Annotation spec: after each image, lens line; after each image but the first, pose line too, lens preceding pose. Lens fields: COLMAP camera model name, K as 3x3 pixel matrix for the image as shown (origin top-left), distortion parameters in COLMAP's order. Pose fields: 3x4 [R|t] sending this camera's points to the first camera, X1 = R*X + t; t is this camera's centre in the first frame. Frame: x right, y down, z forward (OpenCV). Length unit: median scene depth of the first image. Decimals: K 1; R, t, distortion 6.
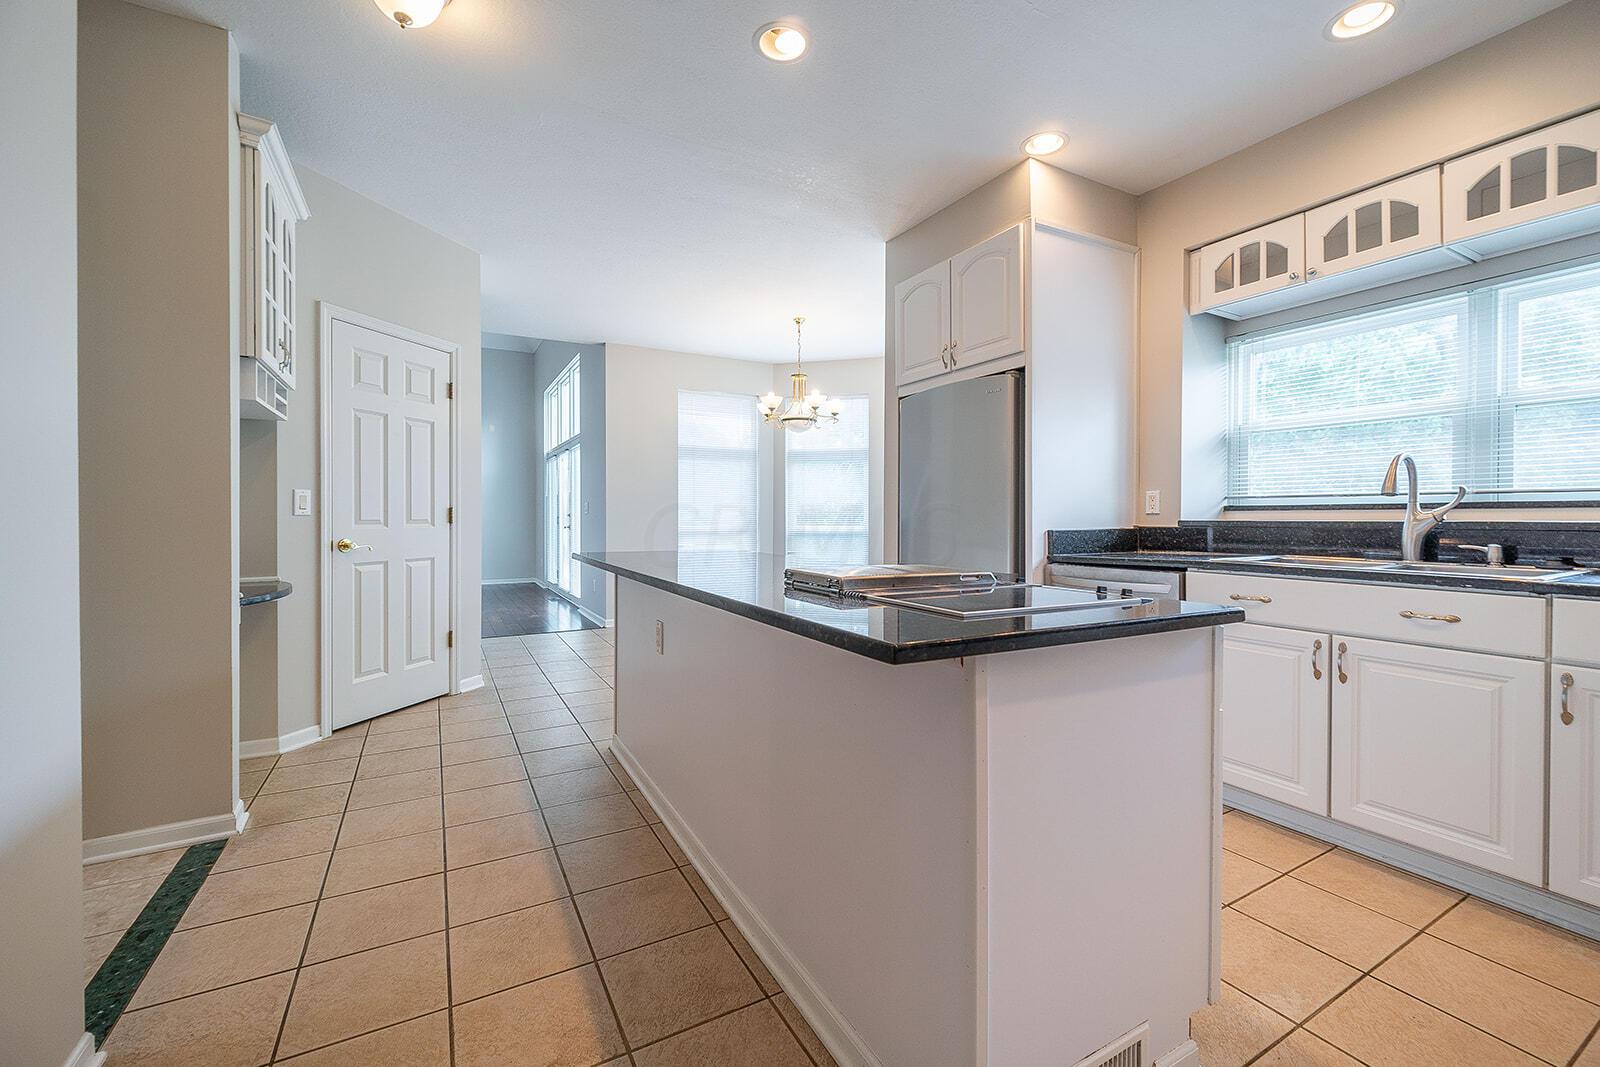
lens RADIAL K [[626.8, 0, 783.2], [0, 626.8, 520.1], [0, 0, 1]] dist [-0.002475, -0.000701]
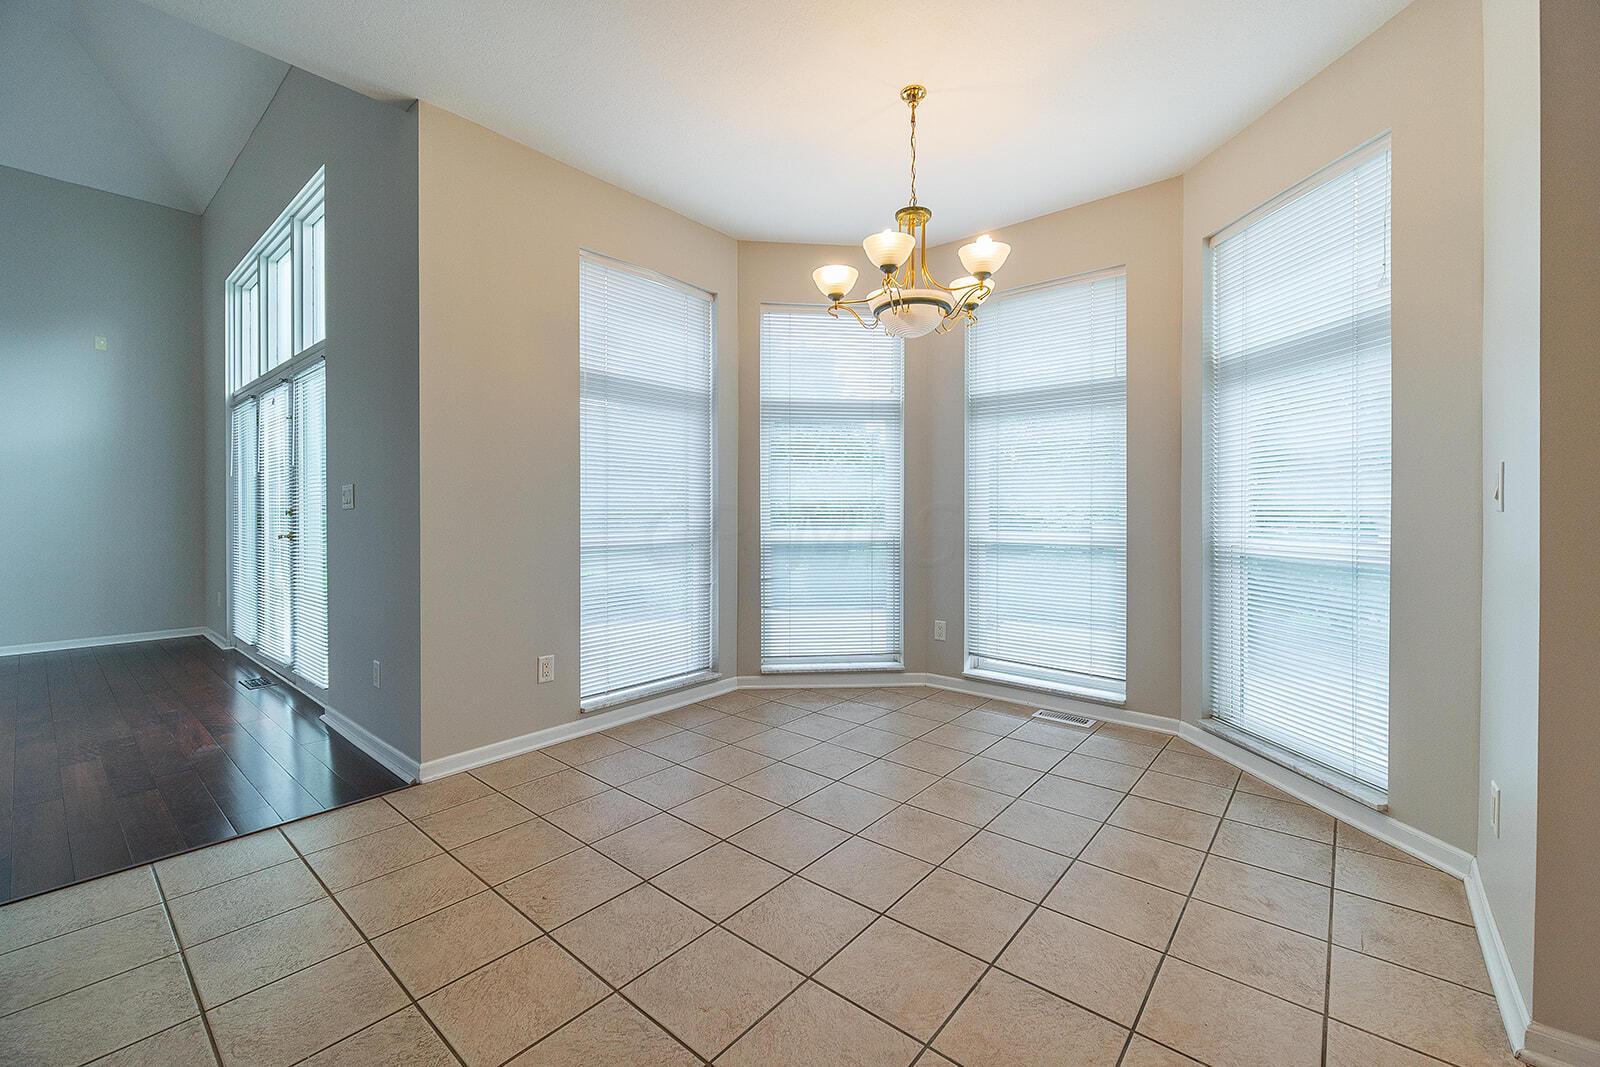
lens RADIAL K [[639.1, 0, 840.3], [0, 639.1, 517.3], [0, 0, 1]] dist [-0.003263, -0.000372]
pose [[0.919177, -0.001312, 0.393843, -0.518818], [0.001773, 0.999998, -0.000807, -0.011106], [-0.393841, 0.001440, 0.919177, 1.348279]]
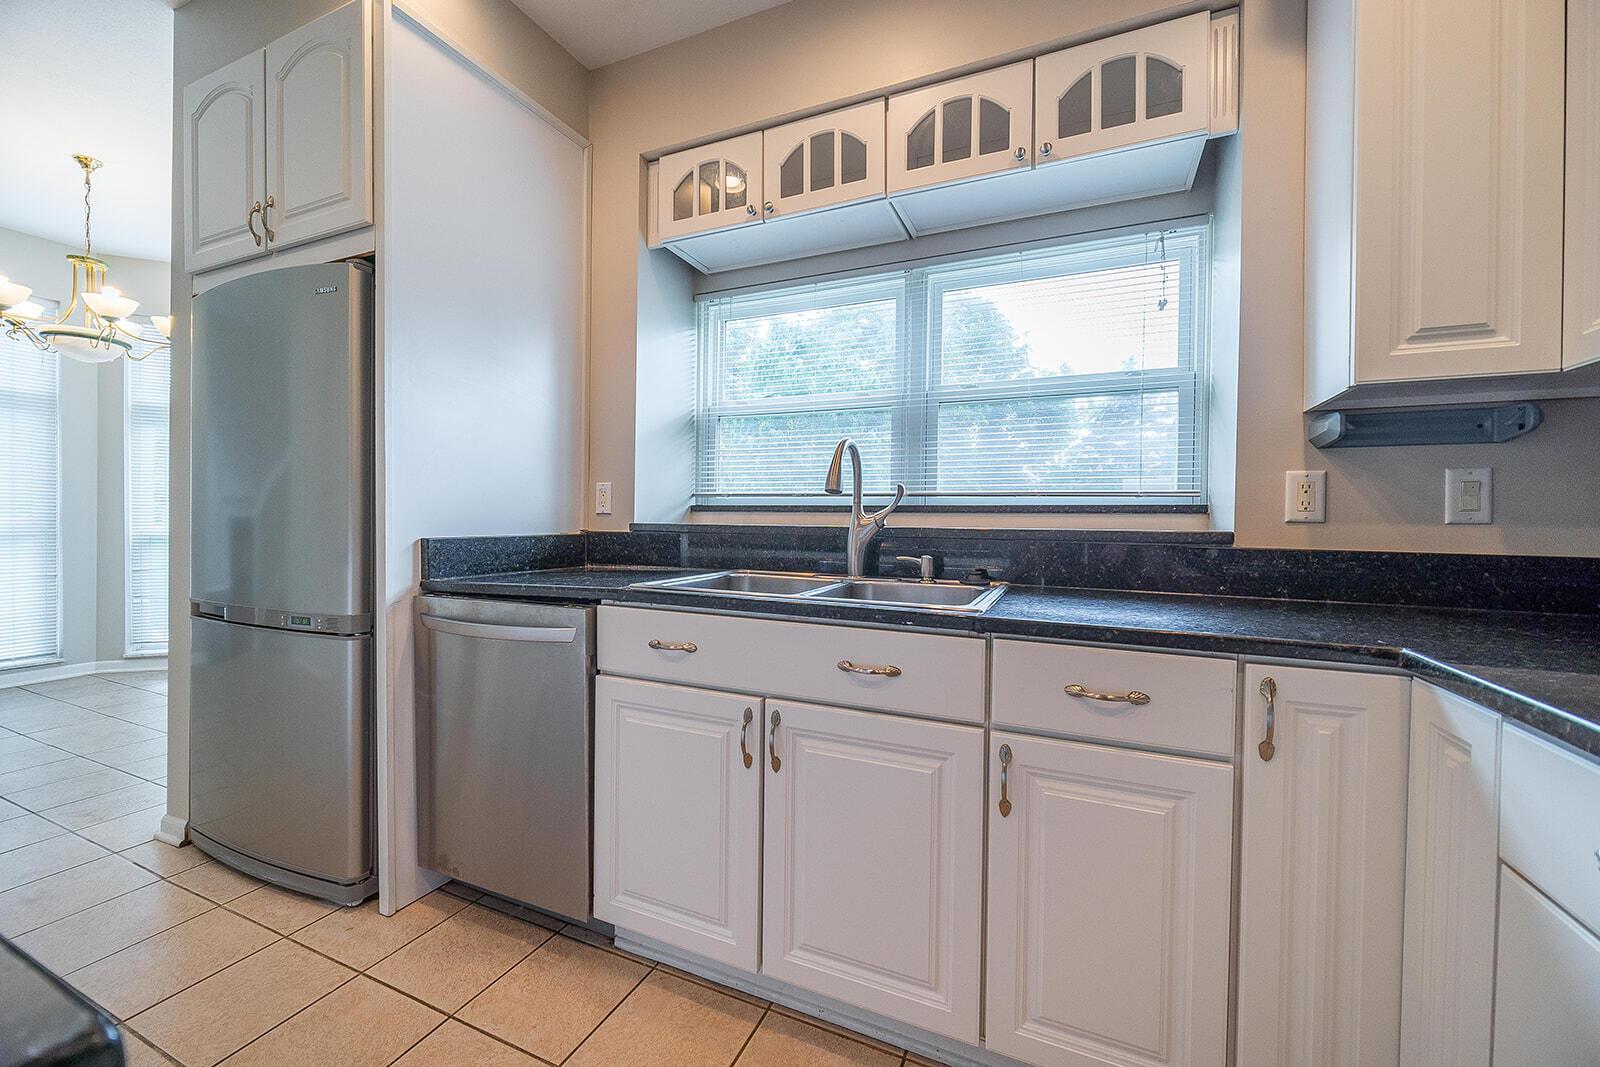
lens RADIAL K [[626.8, 0, 783.2], [0, 626.8, 520.1], [0, 0, 1]] dist [-0.002475, -0.000701]
pose [[0.791828, 0.008895, 0.610679, 0.400726], [-0.009237, 0.999954, -0.002587, -0.003557], [-0.610674, -0.003592, 0.791874, 0.382092]]
